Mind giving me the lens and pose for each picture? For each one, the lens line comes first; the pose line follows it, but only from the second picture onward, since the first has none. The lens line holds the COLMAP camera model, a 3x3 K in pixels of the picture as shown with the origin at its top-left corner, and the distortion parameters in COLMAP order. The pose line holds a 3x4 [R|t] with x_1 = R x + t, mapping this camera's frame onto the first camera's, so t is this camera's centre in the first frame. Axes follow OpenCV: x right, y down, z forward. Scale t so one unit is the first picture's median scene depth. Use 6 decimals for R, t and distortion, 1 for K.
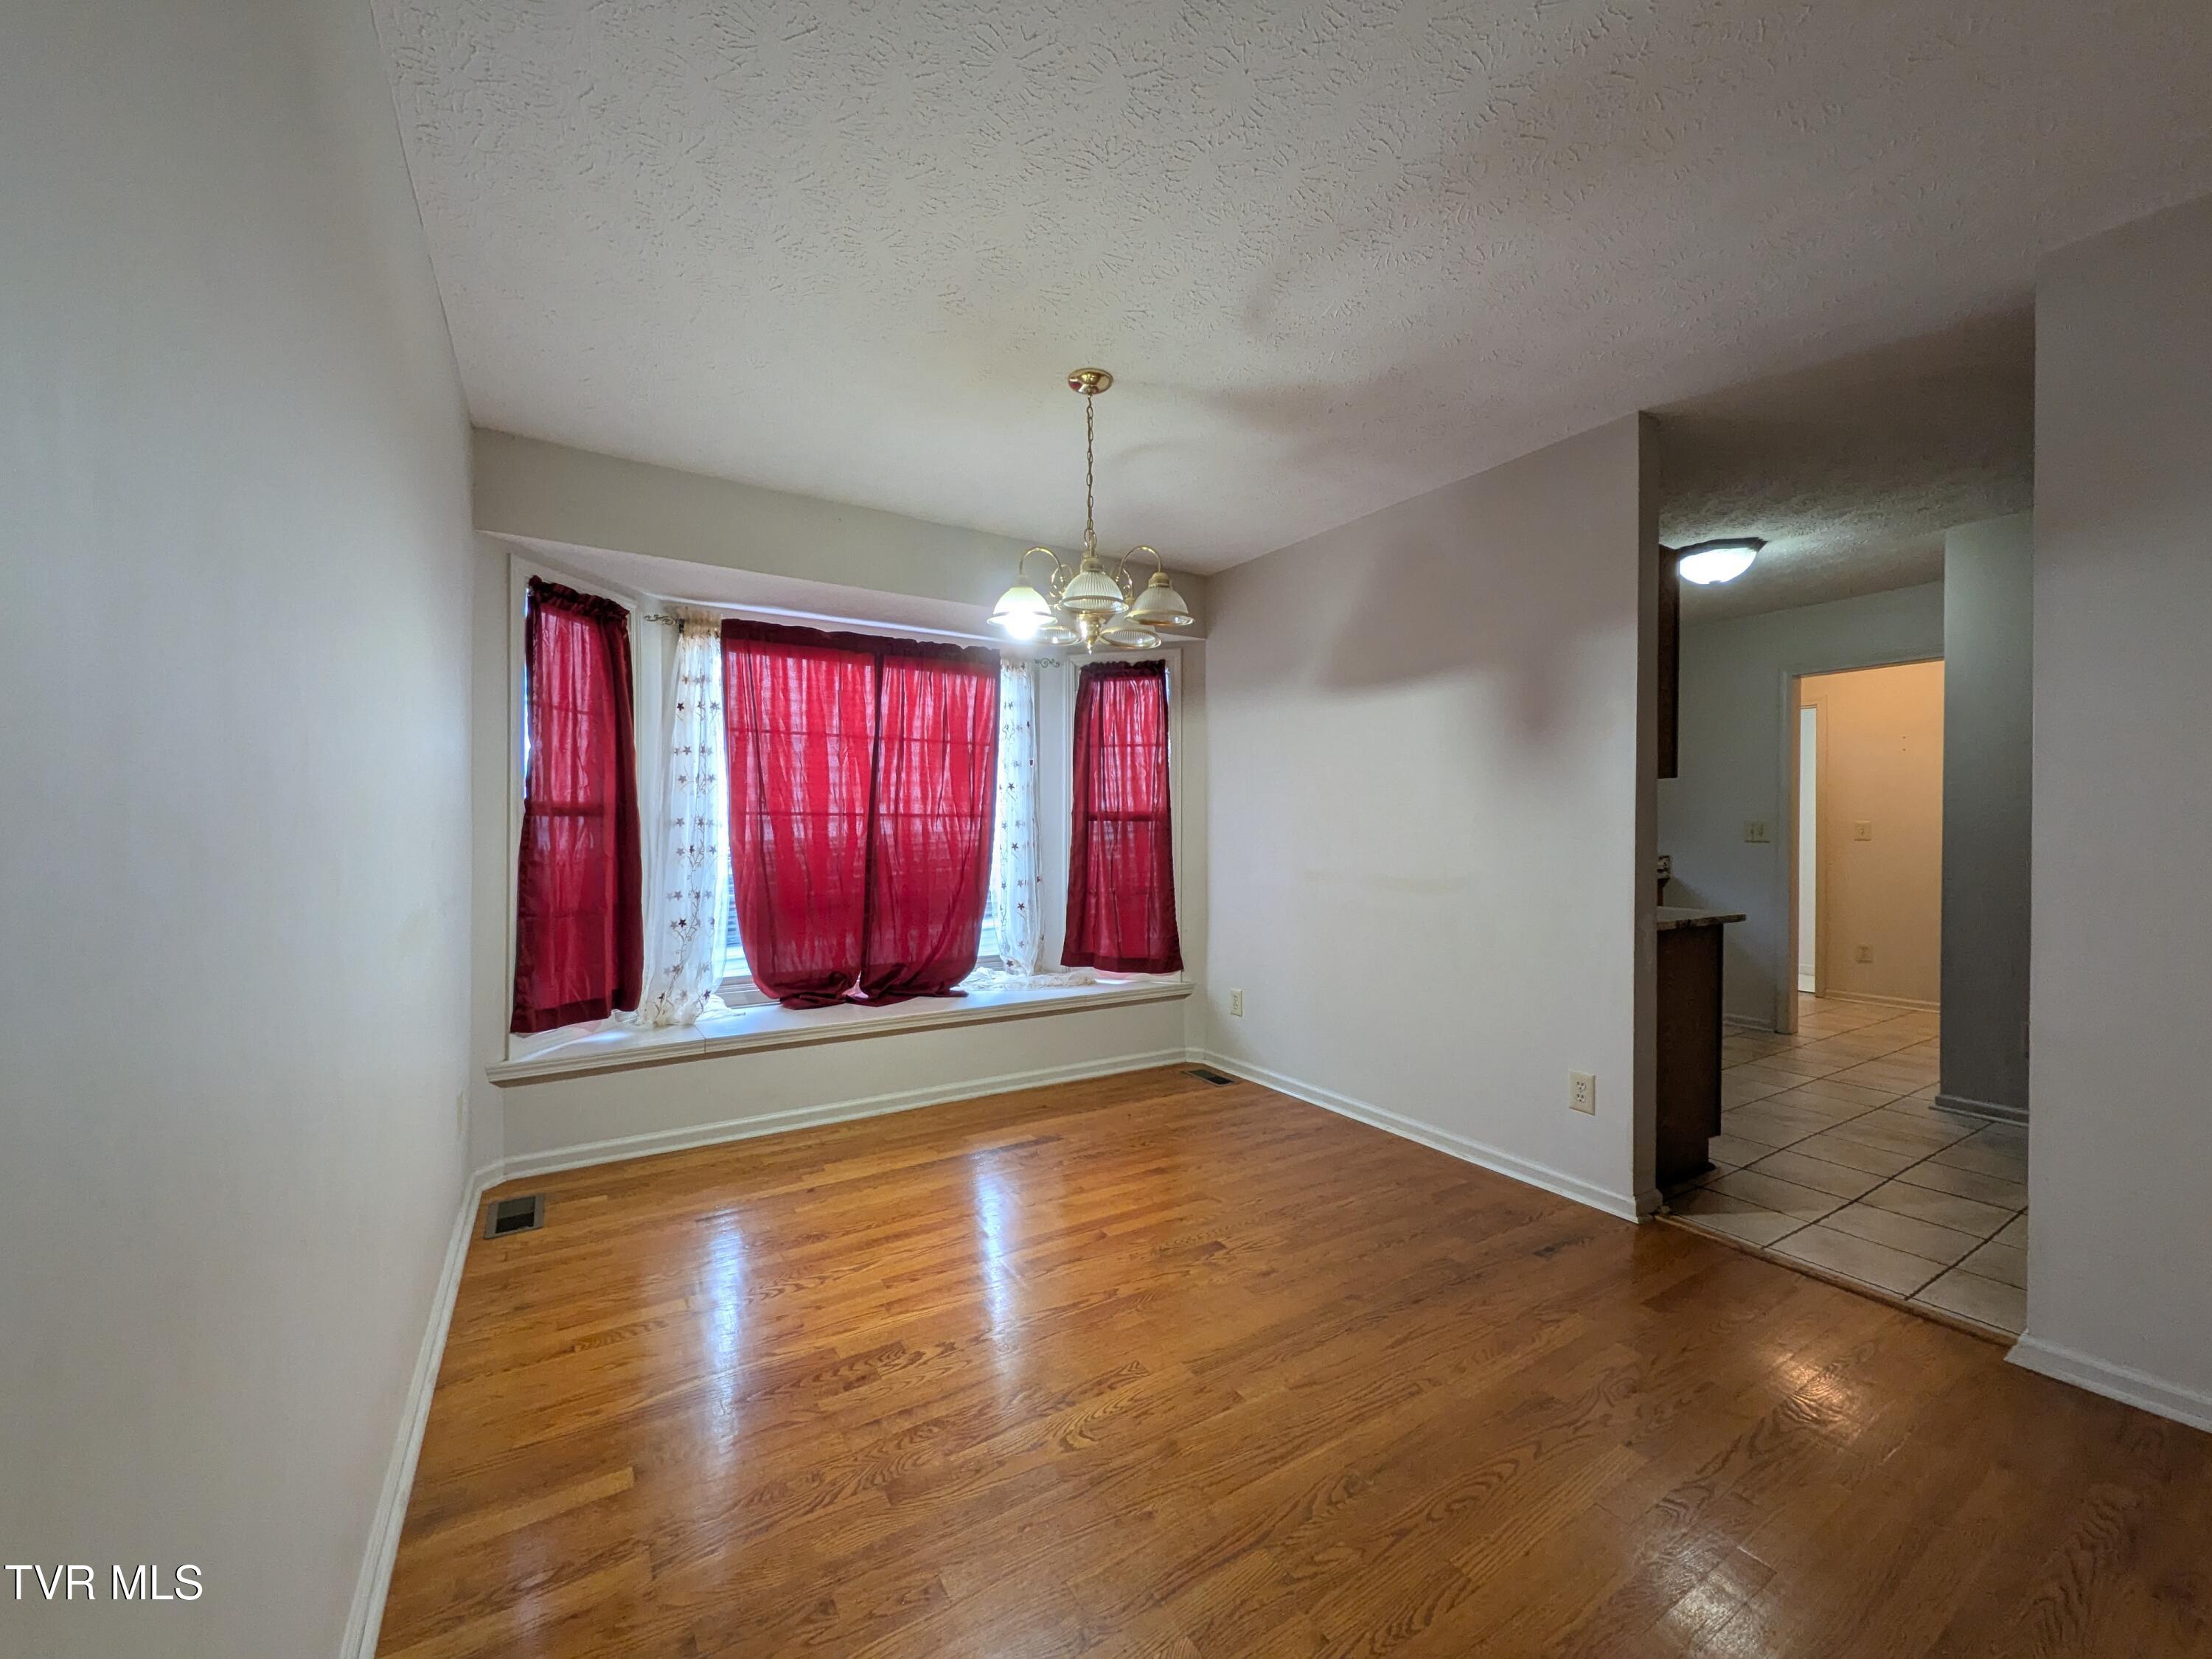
lens RADIAL K [[866.0, 0, 1108.2], [0, 866.0, 833.1], [0, 0, 1]] dist [0.003026, 0.000417]
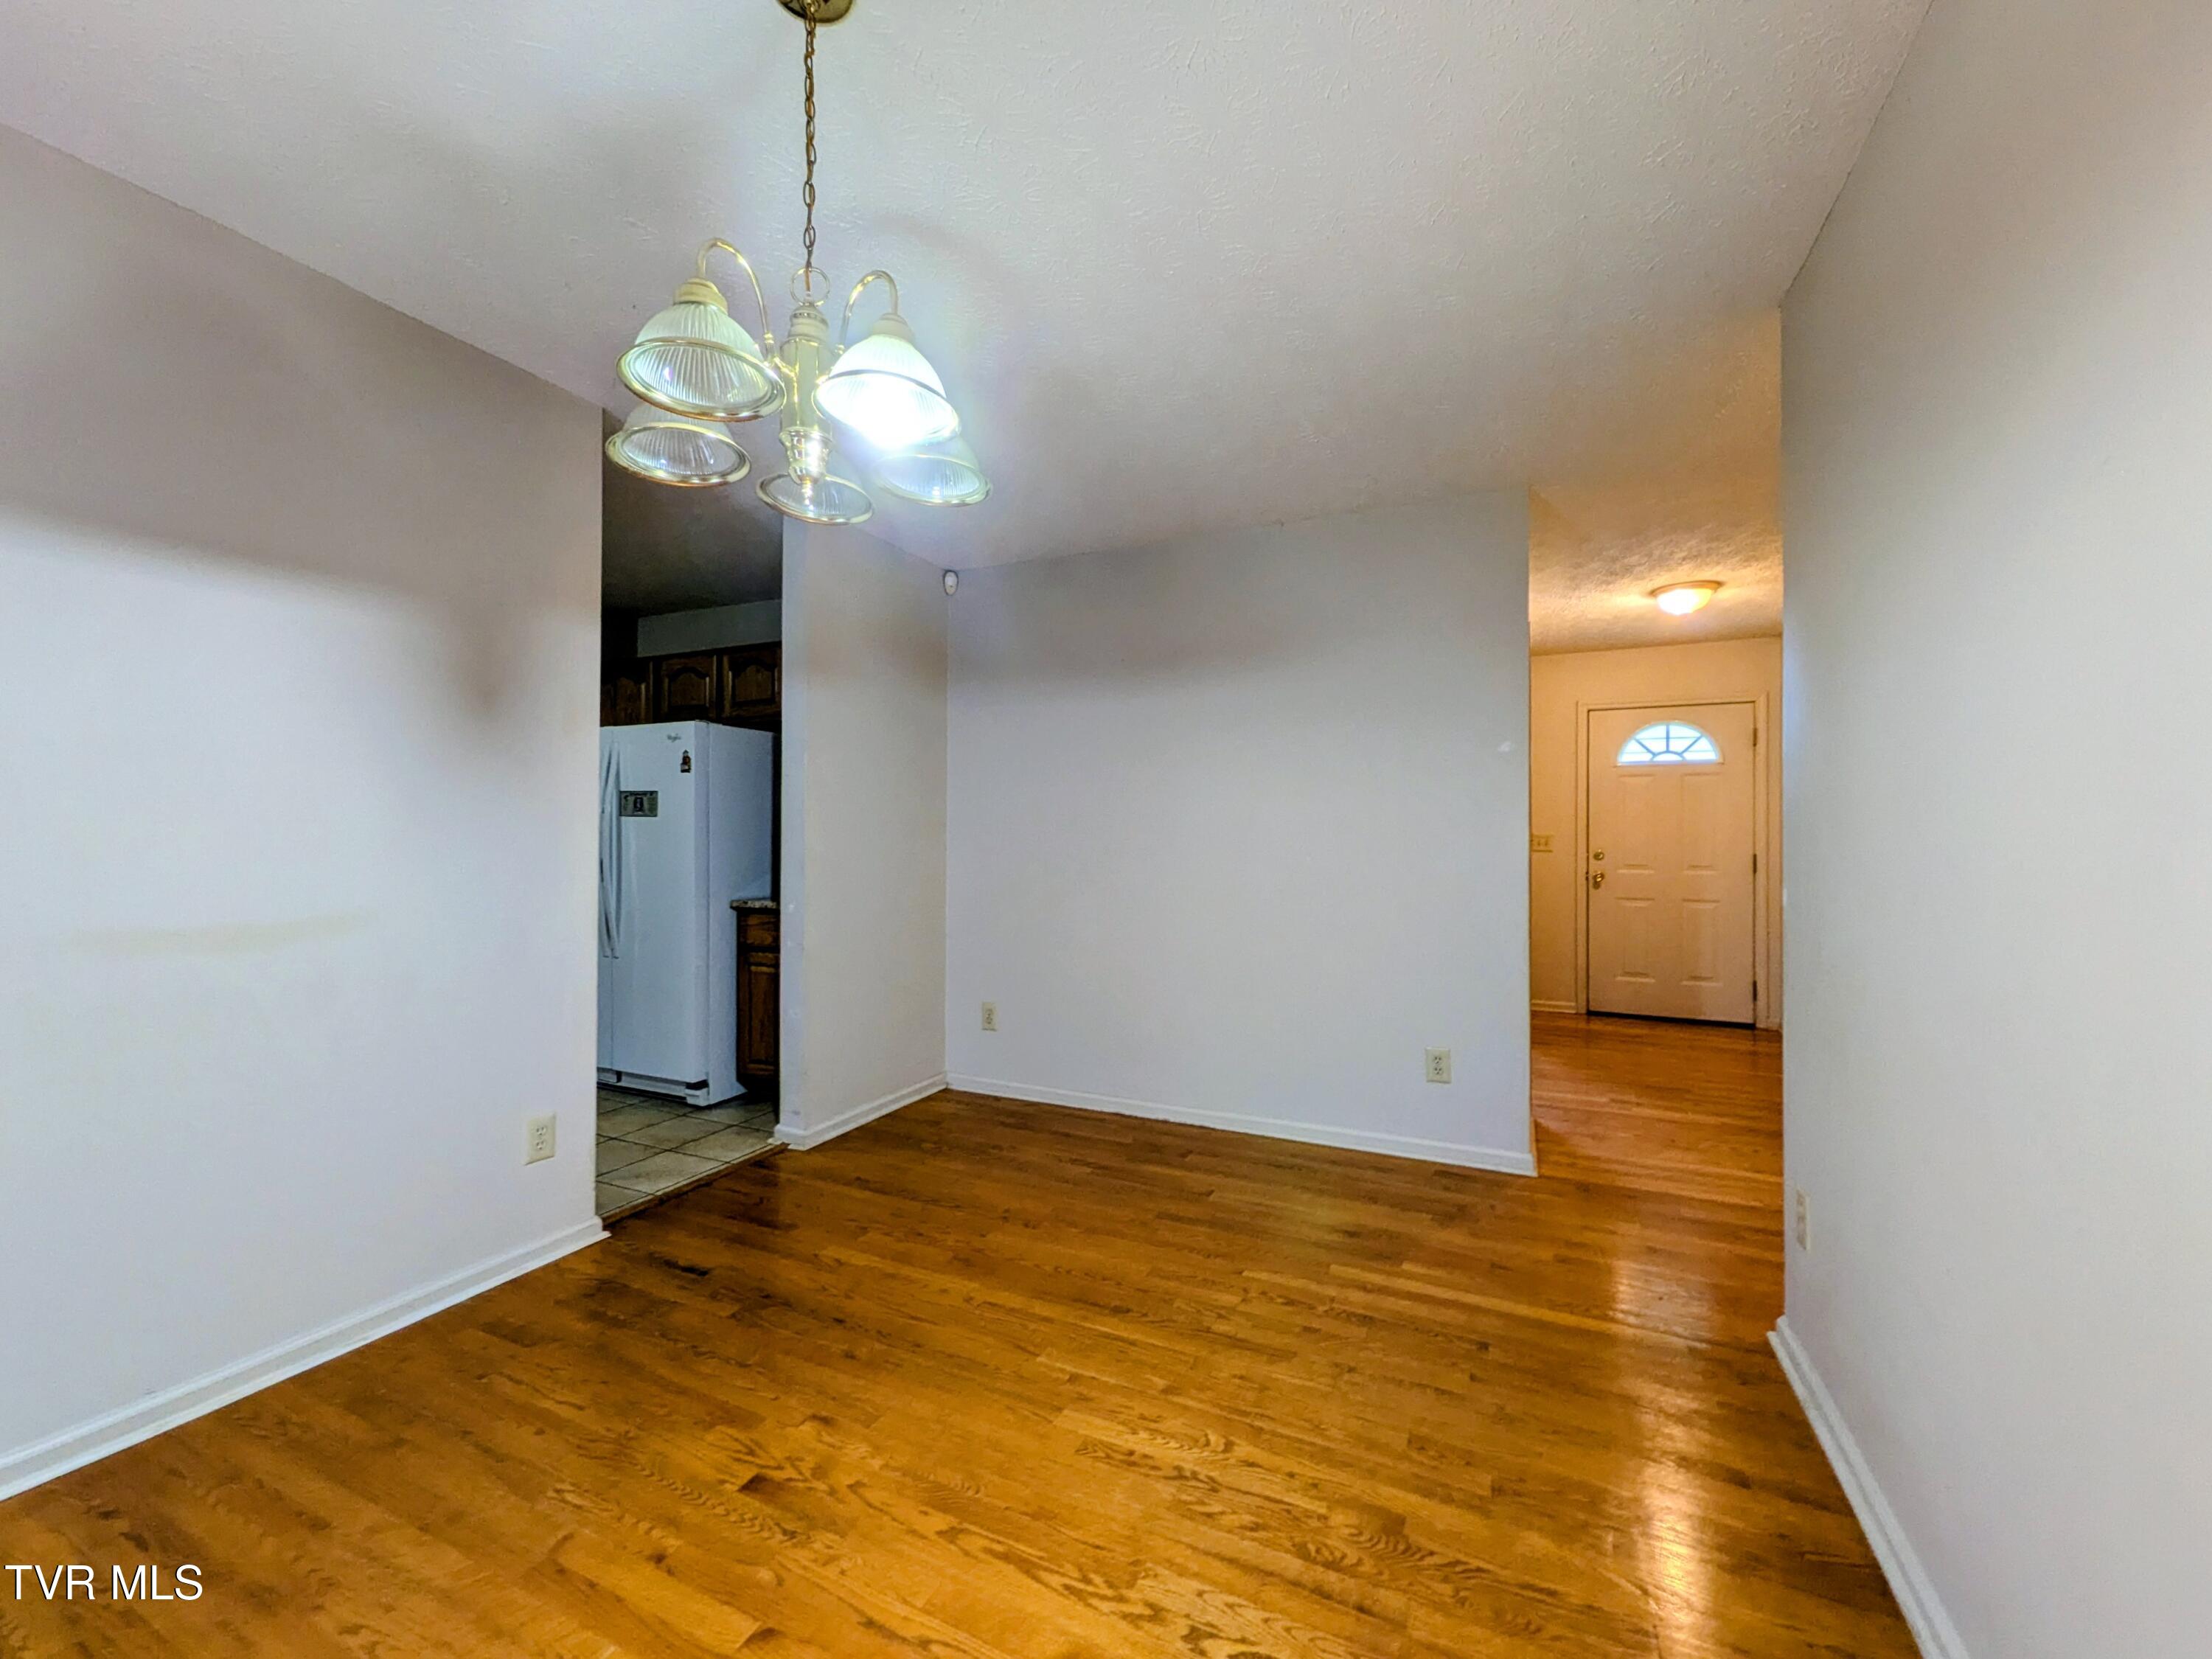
lens RADIAL K [[878.2, 0, 1099.7], [0, 878.2, 835.5], [0, 0, 1]] dist [0.002947, 0.000173]
pose [[-0.540777, -0.003821, 0.841157, -0.431946], [-0.000980, 0.999992, 0.003913, -0.007134], [-0.841165, 0.001292, -0.540777, 0.875861]]
